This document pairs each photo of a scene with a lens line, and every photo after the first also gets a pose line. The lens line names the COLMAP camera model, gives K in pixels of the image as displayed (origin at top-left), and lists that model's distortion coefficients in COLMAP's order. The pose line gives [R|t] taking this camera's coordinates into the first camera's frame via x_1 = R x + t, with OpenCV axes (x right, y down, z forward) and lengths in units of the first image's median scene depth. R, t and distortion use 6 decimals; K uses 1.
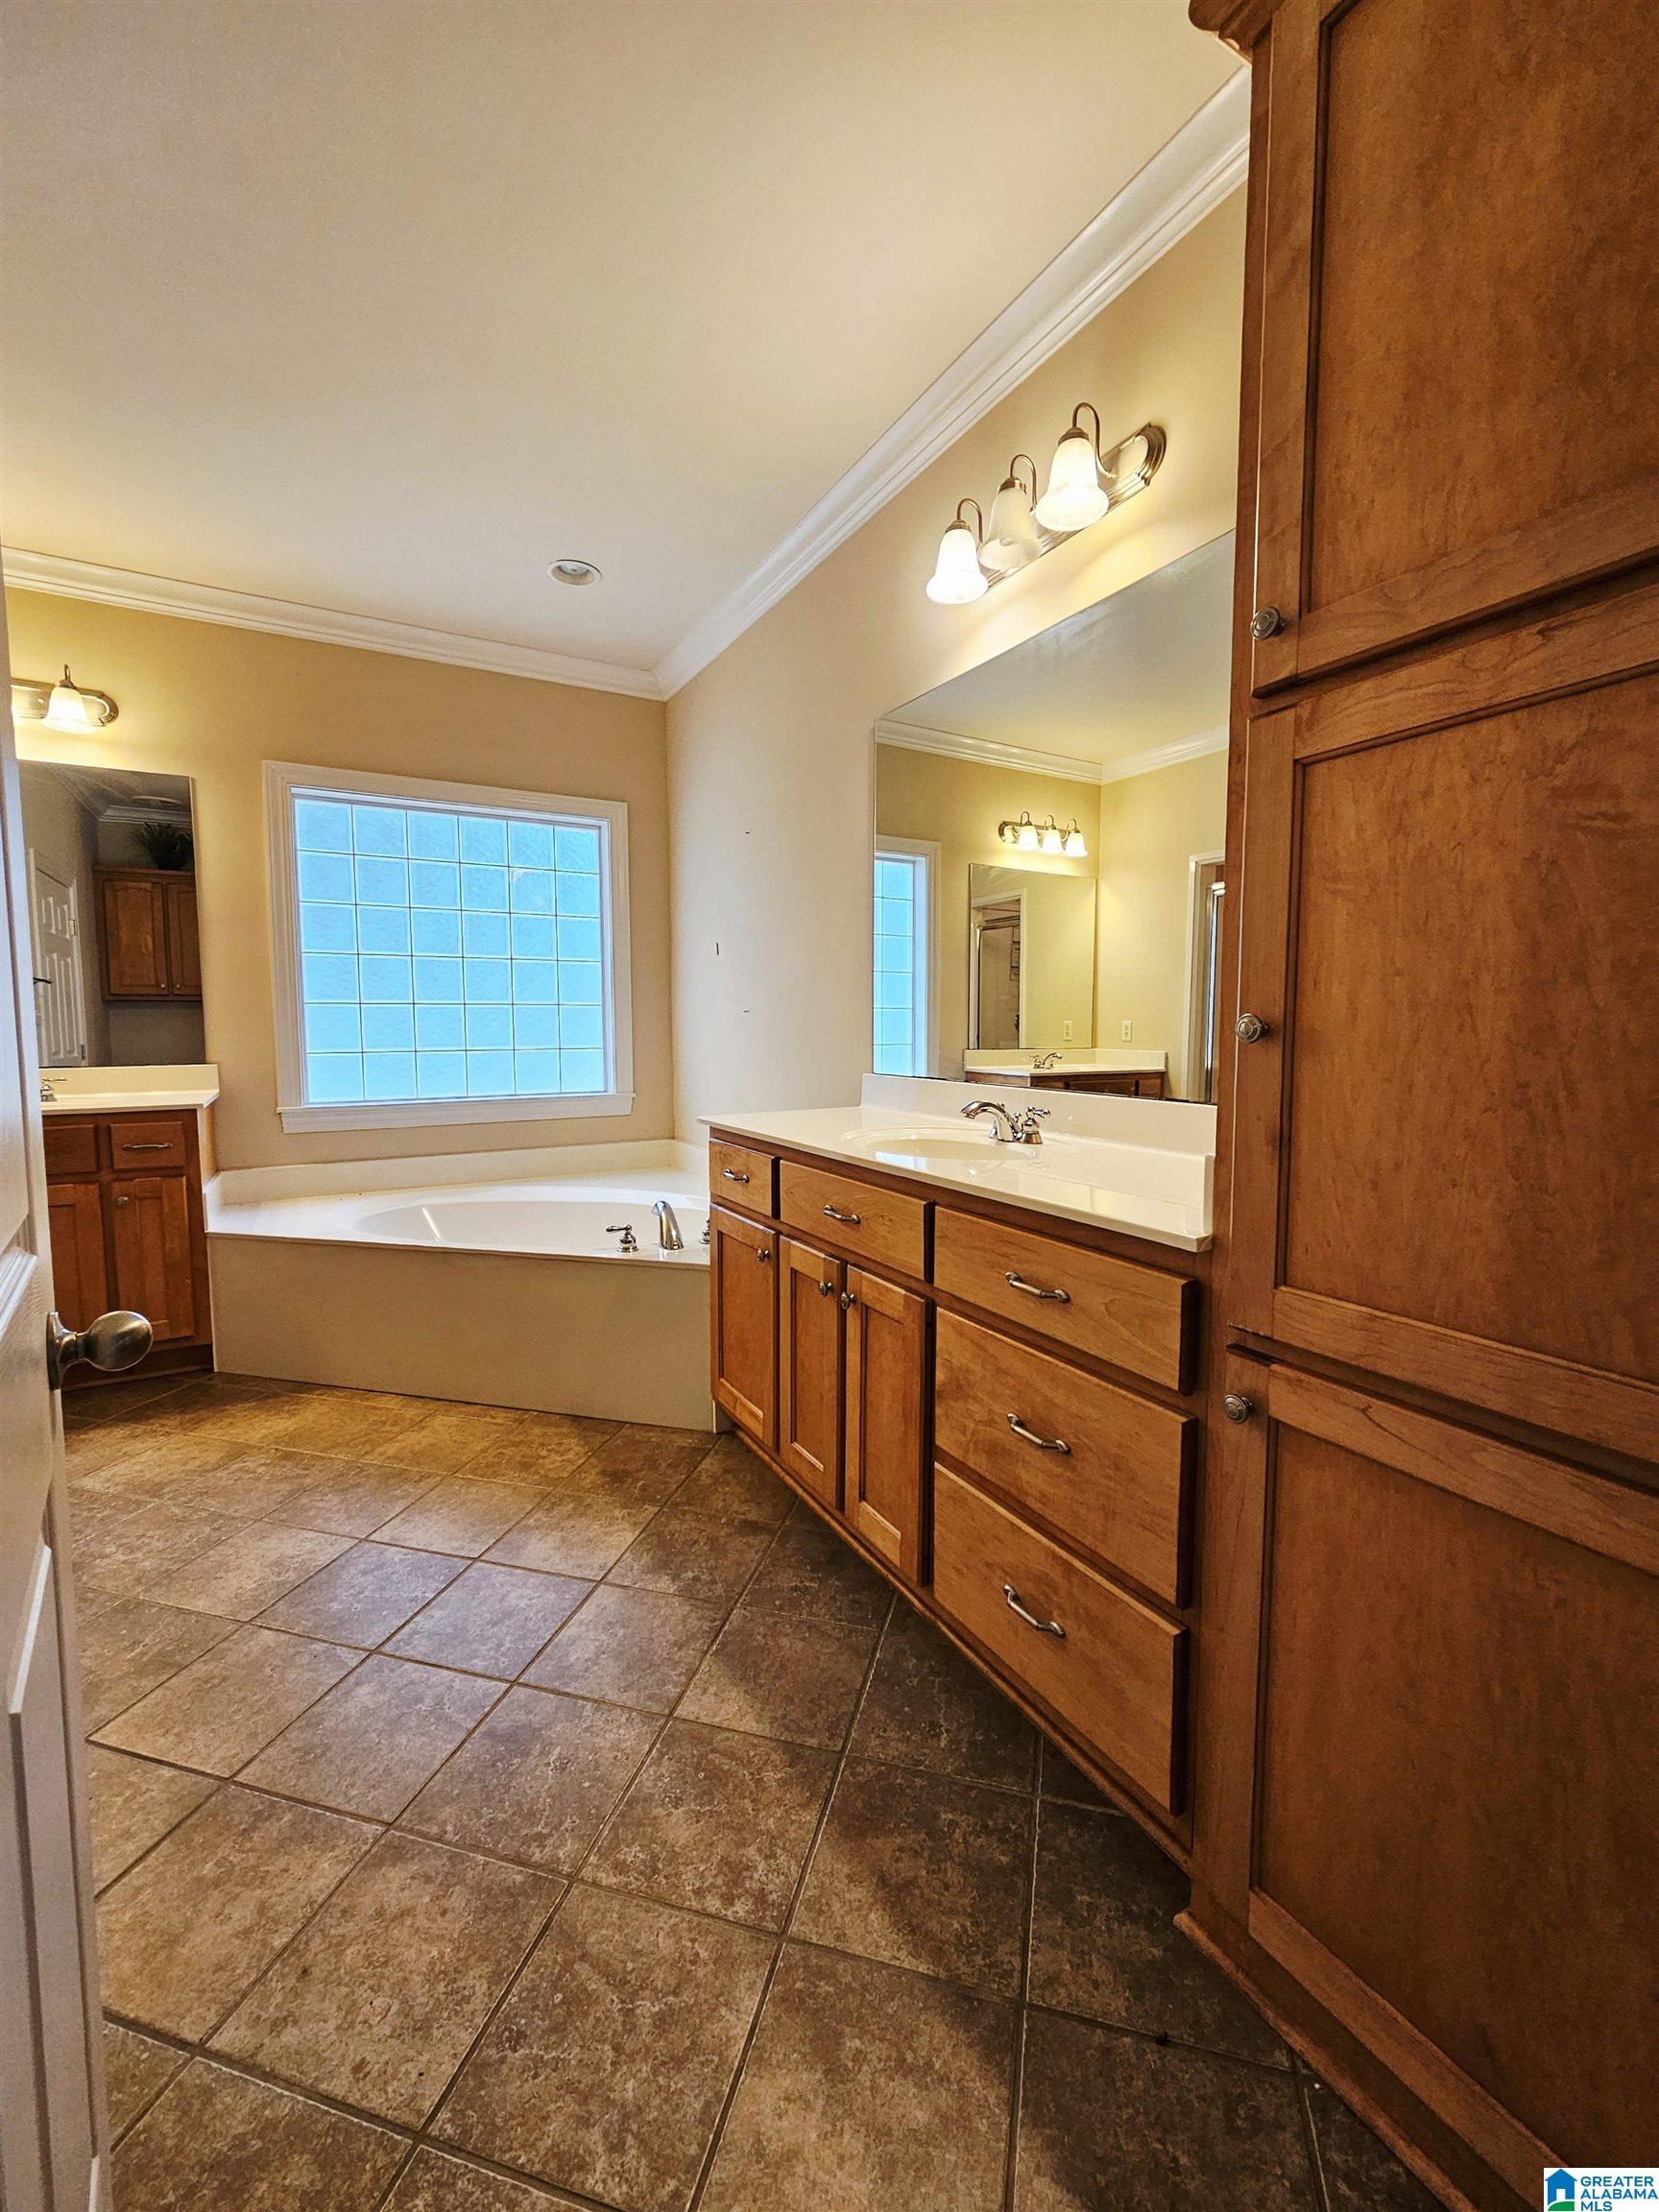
lens RADIAL K [[909.1, 0, 825.7], [0, 909.1, 1093.0], [0, 0, 1]] dist [-0.000504, -0.001180]
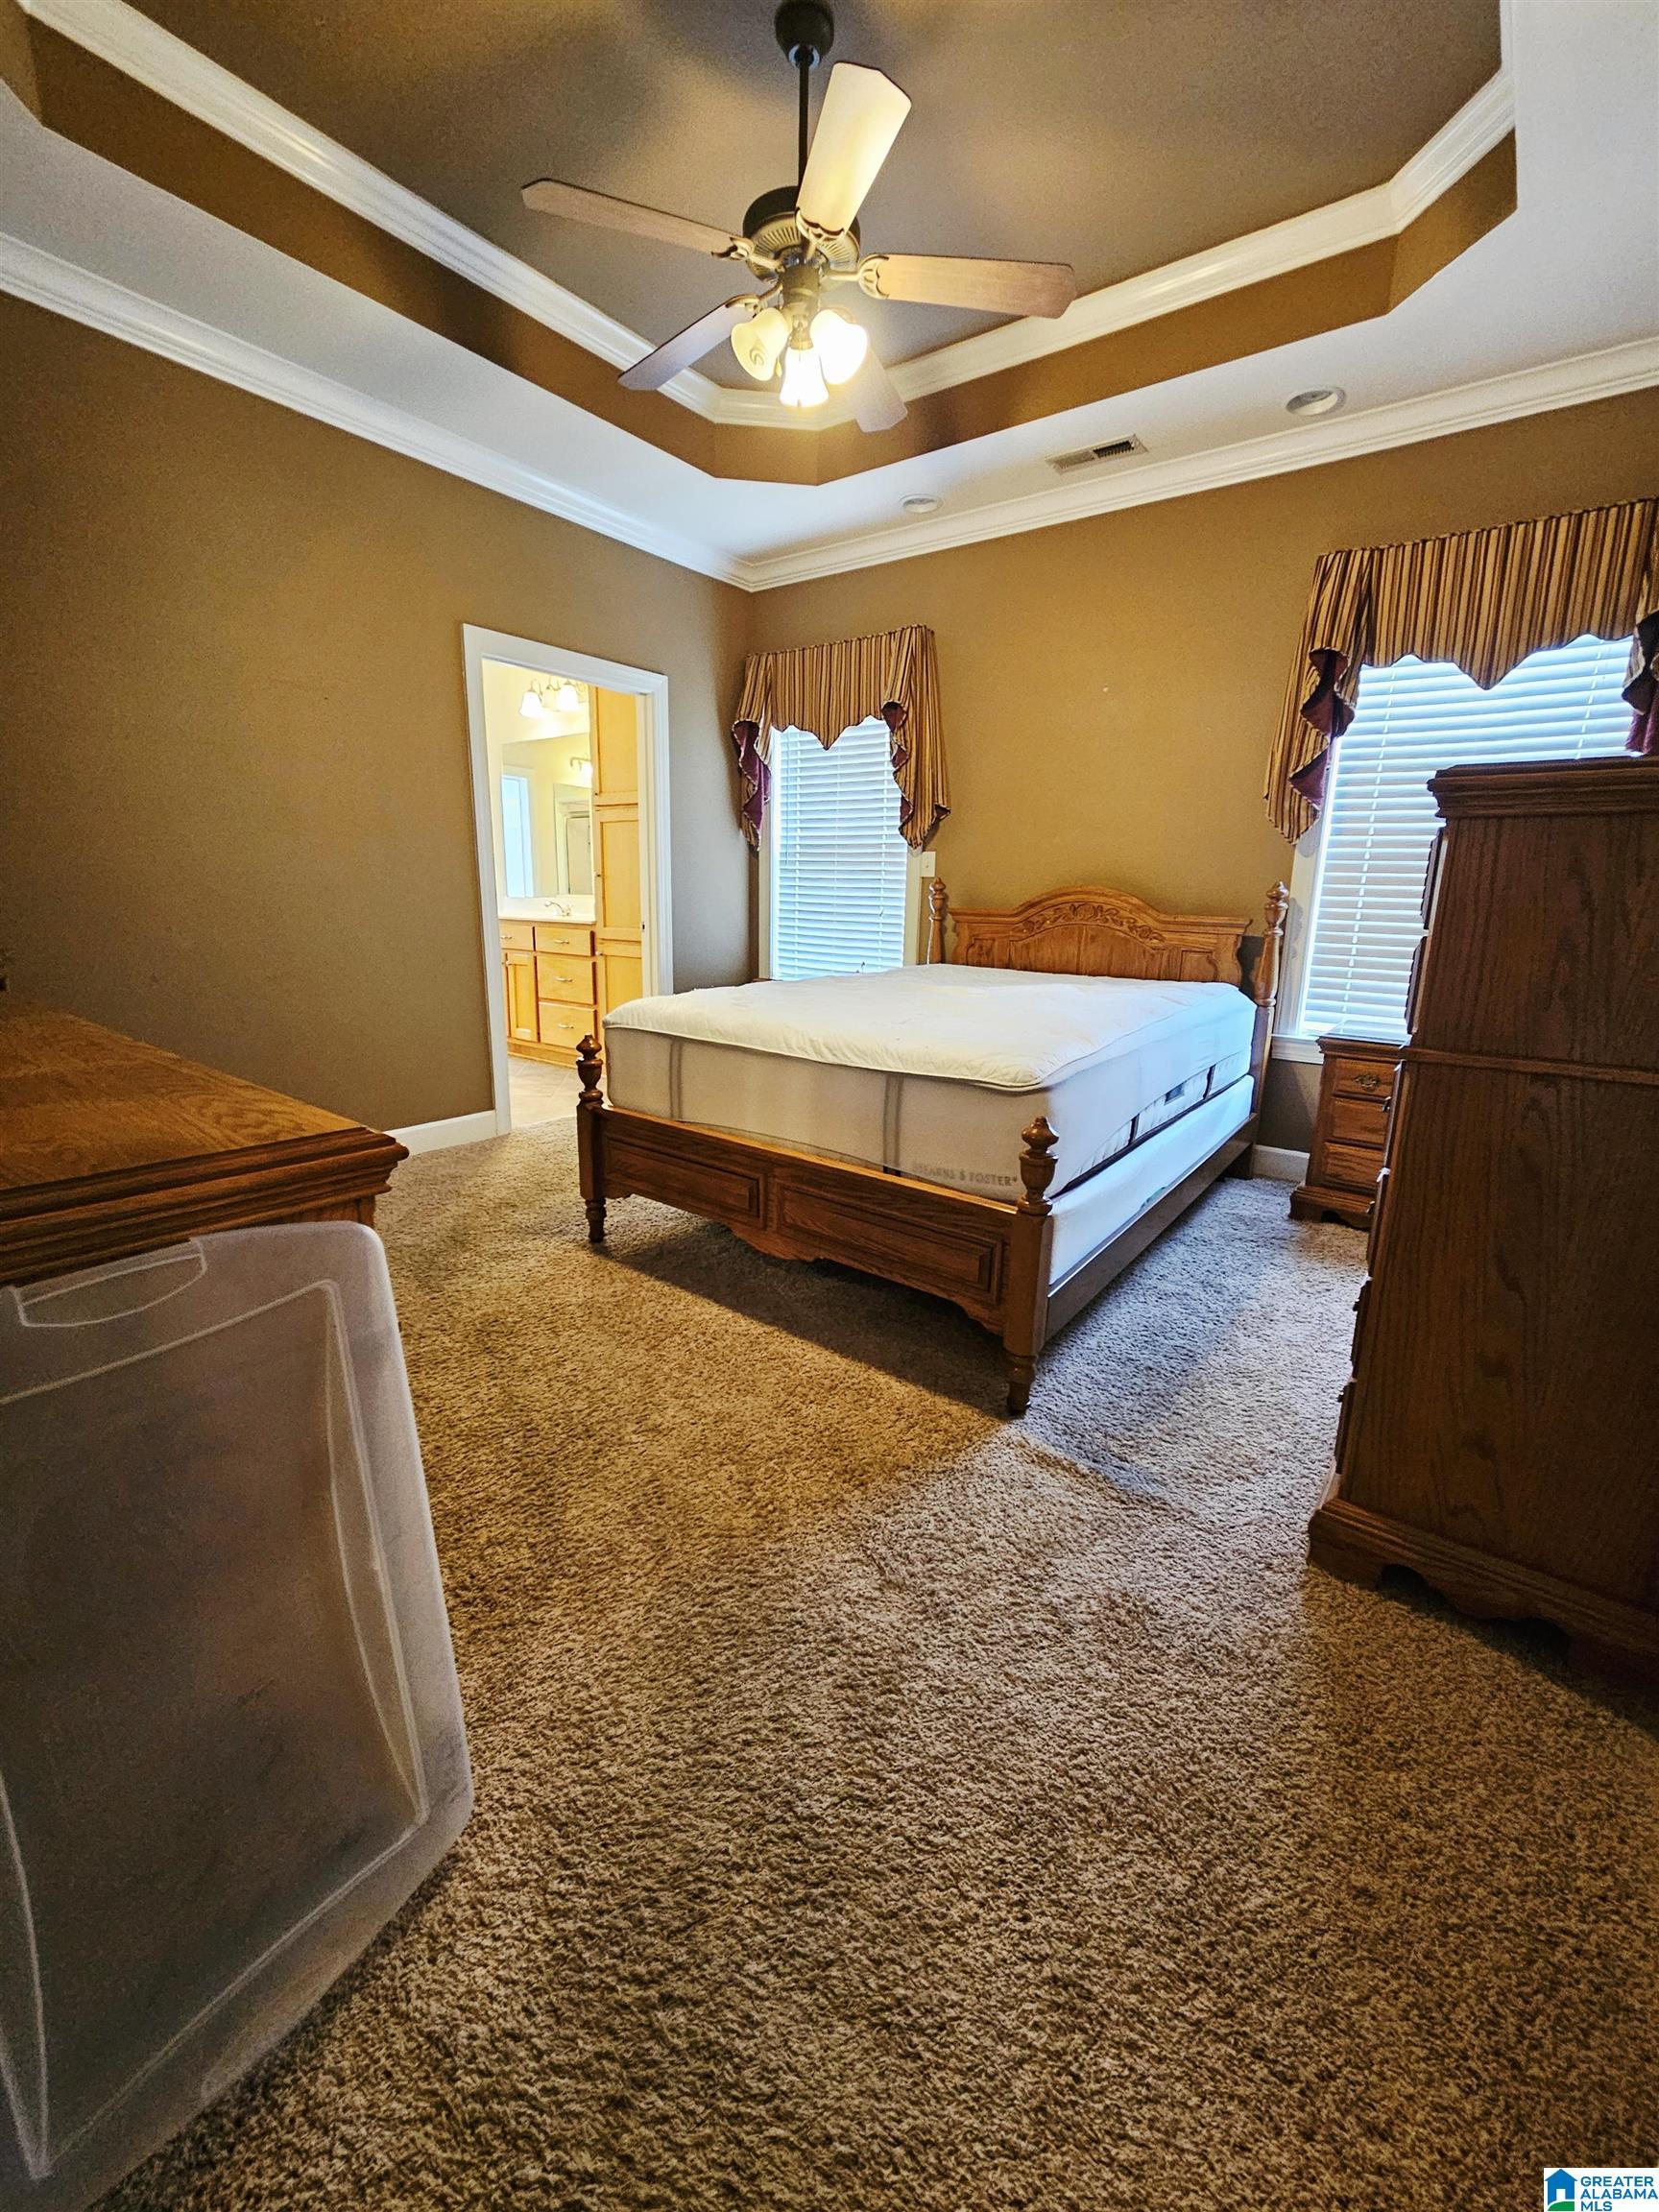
lens RADIAL K [[909.1, 0, 828.3], [0, 909.1, 1088.1], [0, 0, 1]] dist [-0.000504, -0.001180]
pose [[0.916086, -0.069975, 0.394828, -0.175729], [0.012404, 0.989129, 0.146523, 0.155057], [-0.400789, -0.129331, 0.906996, -1.762891]]
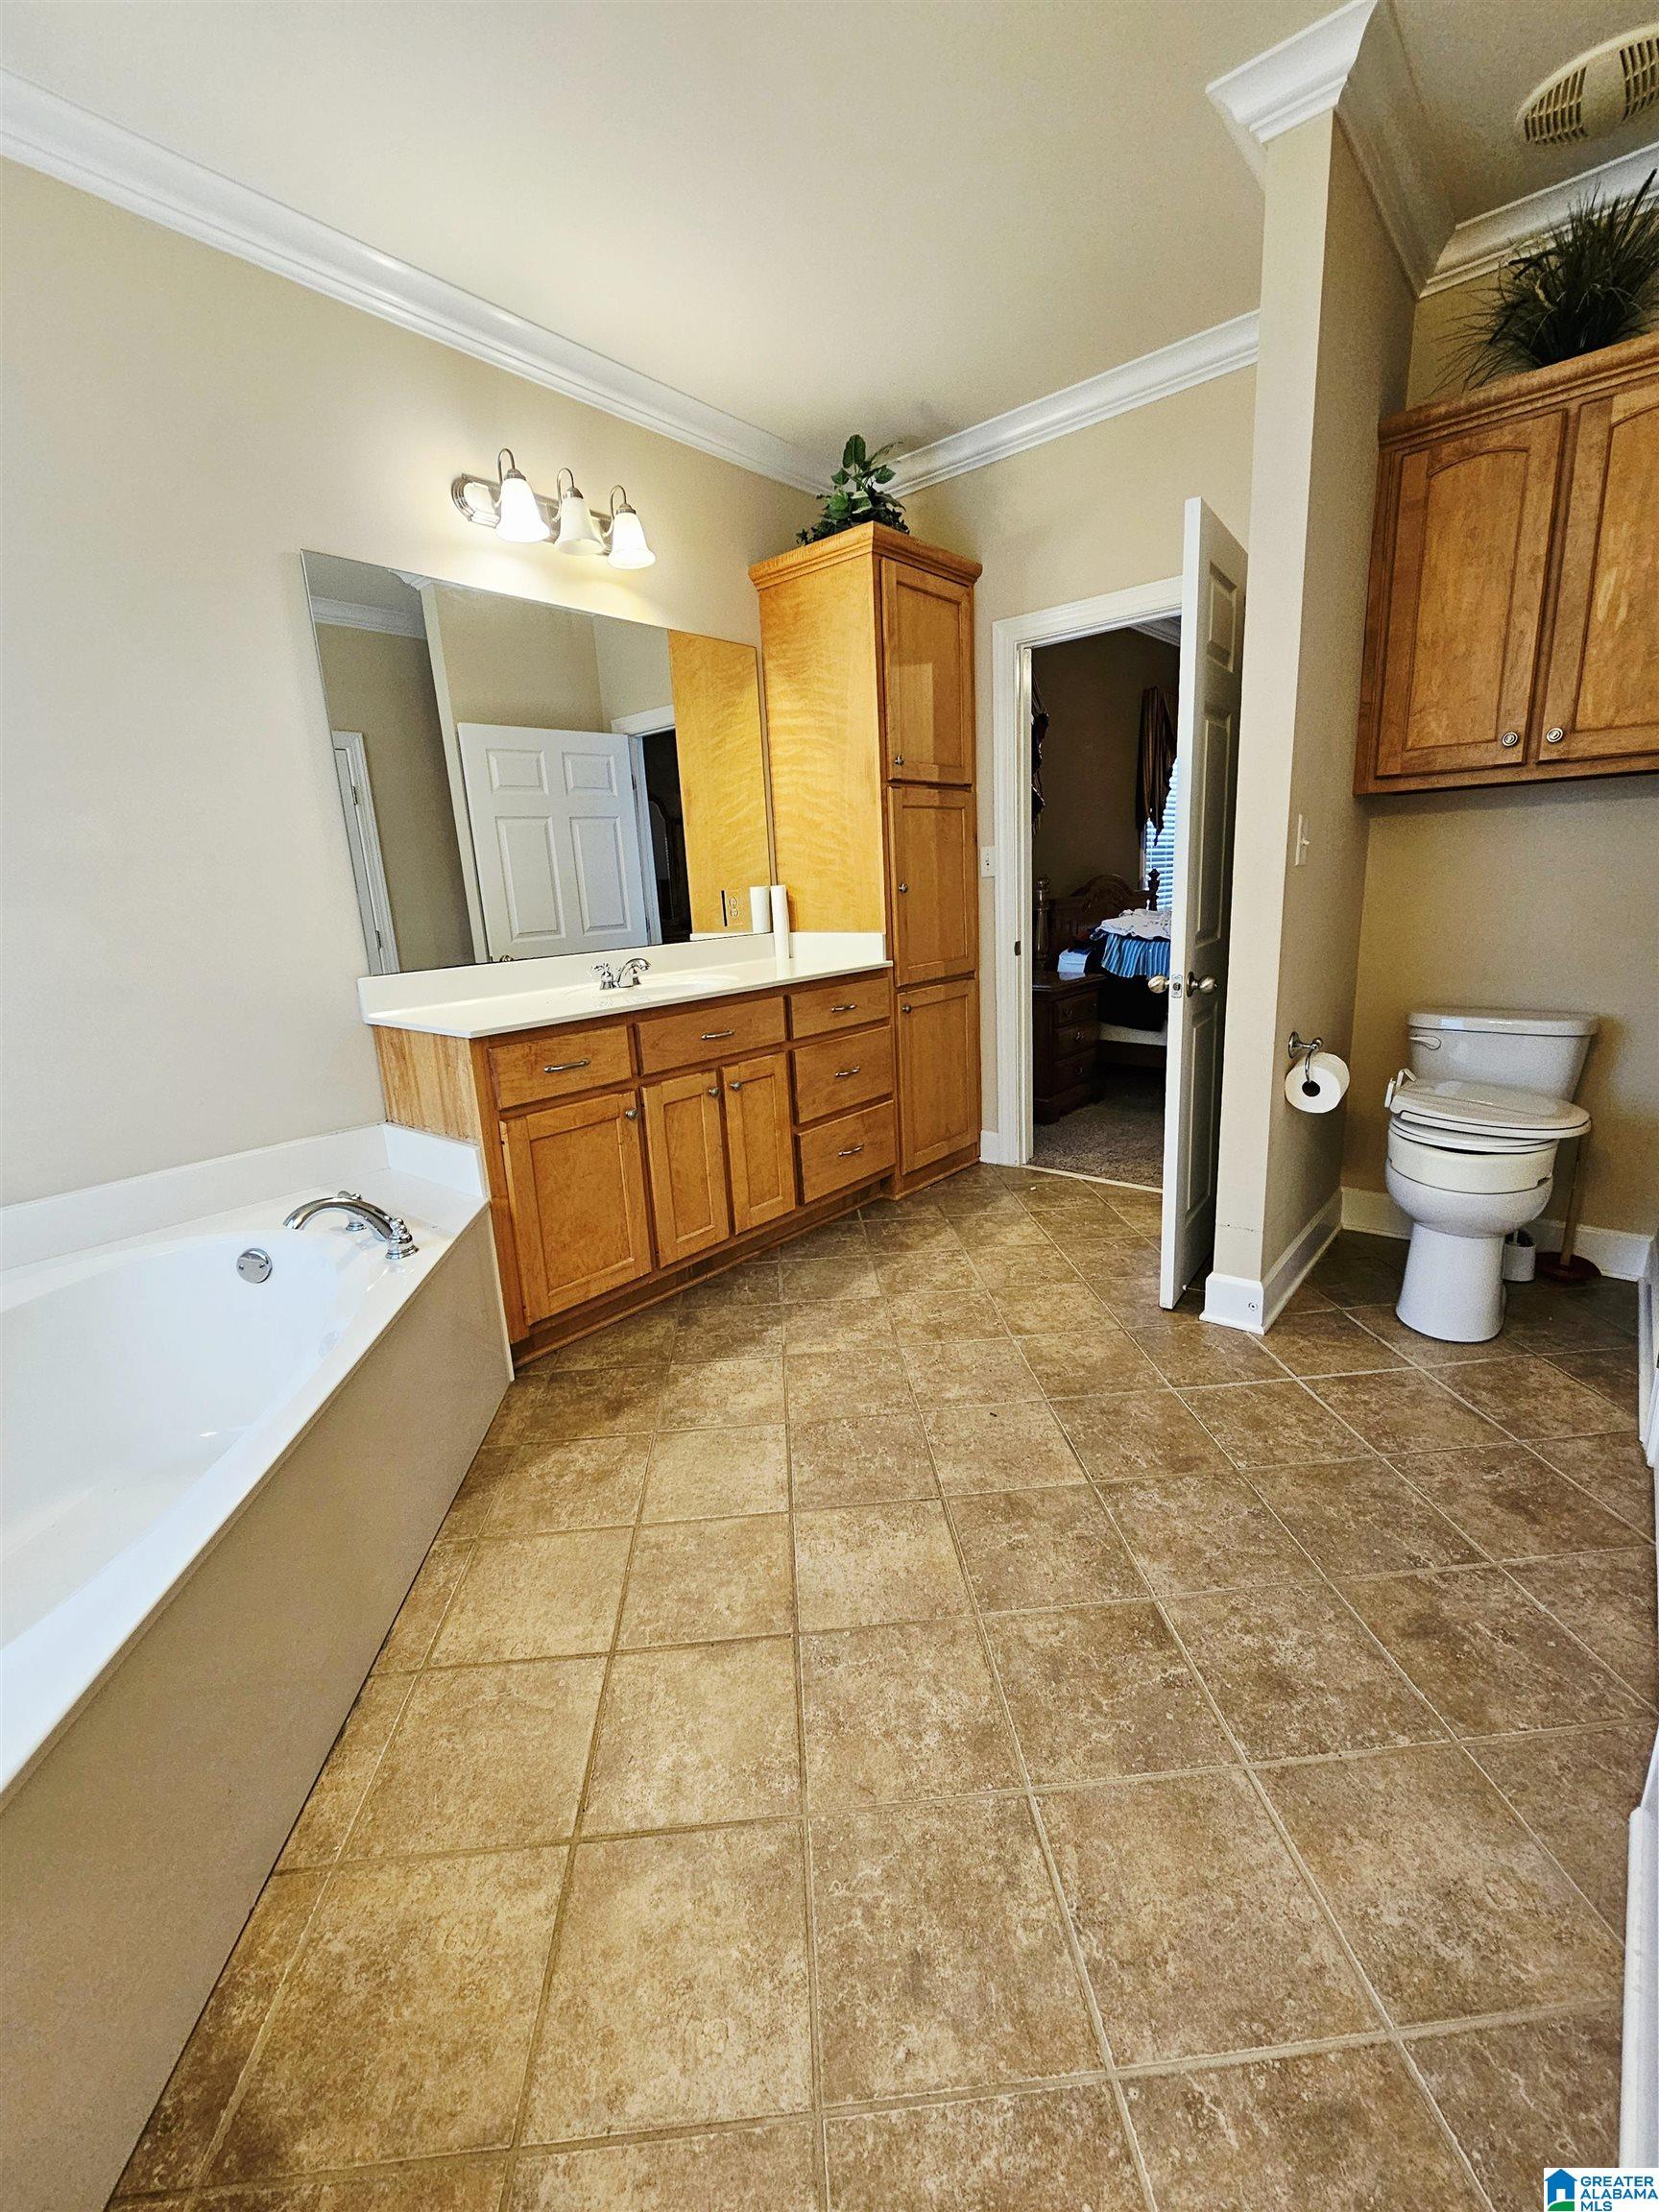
lens RADIAL K [[909.1, 0, 827.8], [0, 909.1, 1099.6], [0, 0, 1]] dist [-0.000504, -0.001180]
pose [[-0.336014, -0.202237, 0.919889, -1.070395], [0.124302, 0.958610, 0.256154, -0.089593], [-0.933619, 0.200416, -0.296968, 0.989079]]
